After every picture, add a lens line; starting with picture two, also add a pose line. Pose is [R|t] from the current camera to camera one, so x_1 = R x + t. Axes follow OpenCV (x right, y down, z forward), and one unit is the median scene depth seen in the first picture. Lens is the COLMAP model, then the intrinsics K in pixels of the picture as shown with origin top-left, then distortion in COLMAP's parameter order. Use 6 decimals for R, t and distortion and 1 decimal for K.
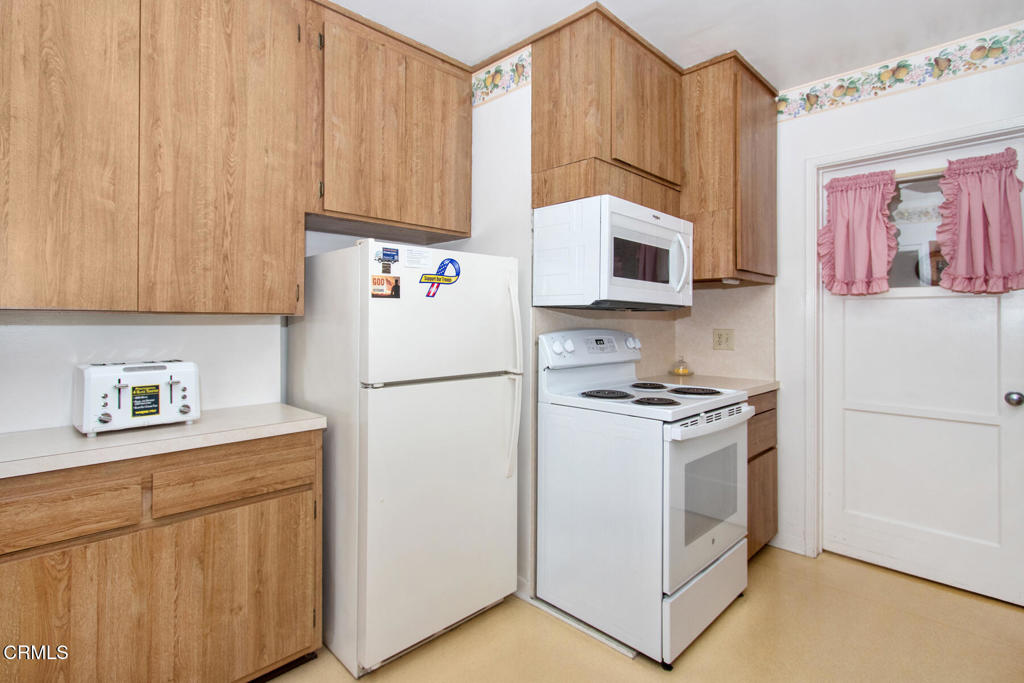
lens RADIAL K [[498.2, 0, 486.2], [0, 498.2, 319.6], [0, 0, 1]] dist [0.001617, -0.000659]
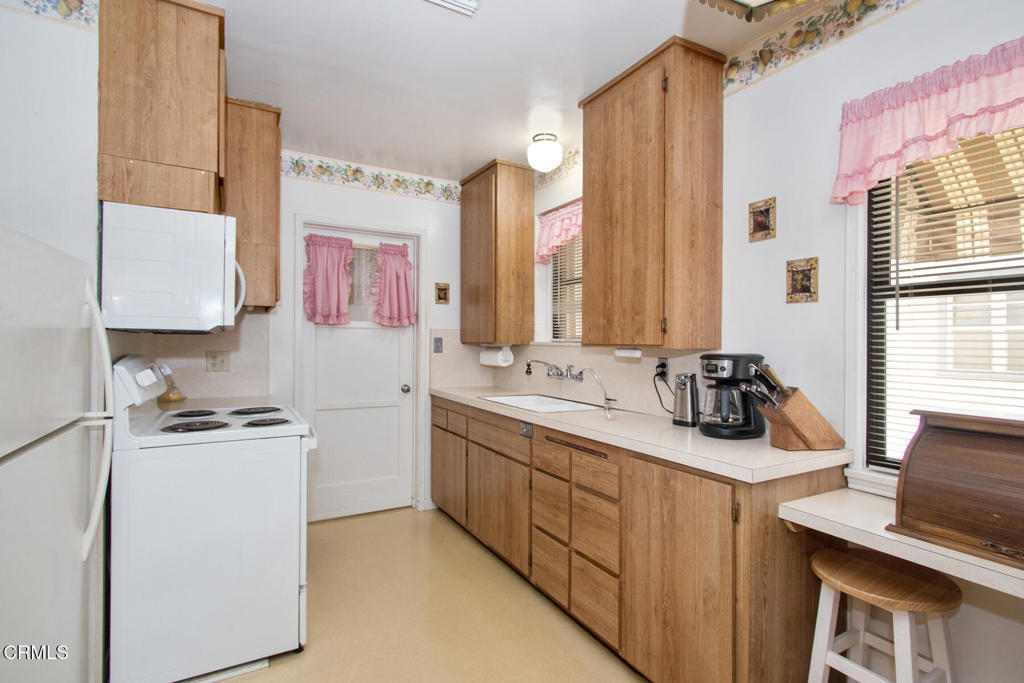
lens RADIAL K [[498.2, 0, 511.5], [0, 498.2, 342.5], [0, 0, 1]] dist [0.001617, -0.000659]
pose [[0.245170, -0.003160, 0.969475, -0.484591], [-0.011173, 0.999919, 0.006084, -0.015841], [-0.969416, -0.012324, 0.245115, 0.198746]]
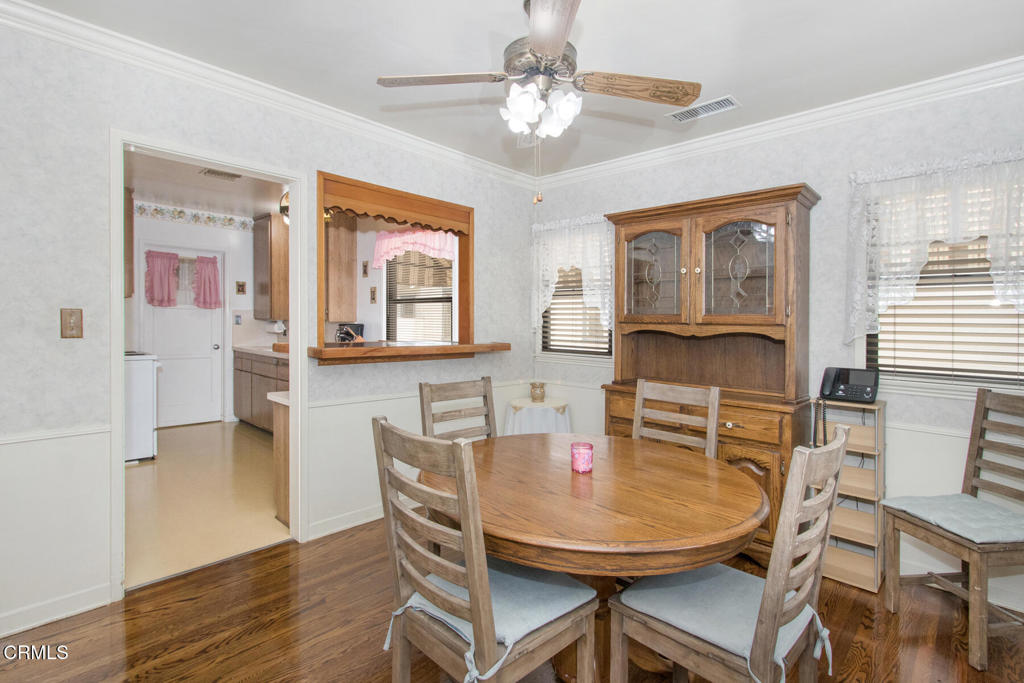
lens RADIAL K [[498.2, 0, 484.5], [0, 498.2, 338.9], [0, 0, 1]] dist [0.001617, -0.000659]
pose [[0.006213, -0.036001, 0.999332, -1.575951], [-0.022647, 0.999090, 0.036133, -0.018979], [-0.999724, -0.022856, 0.005392, -0.478184]]
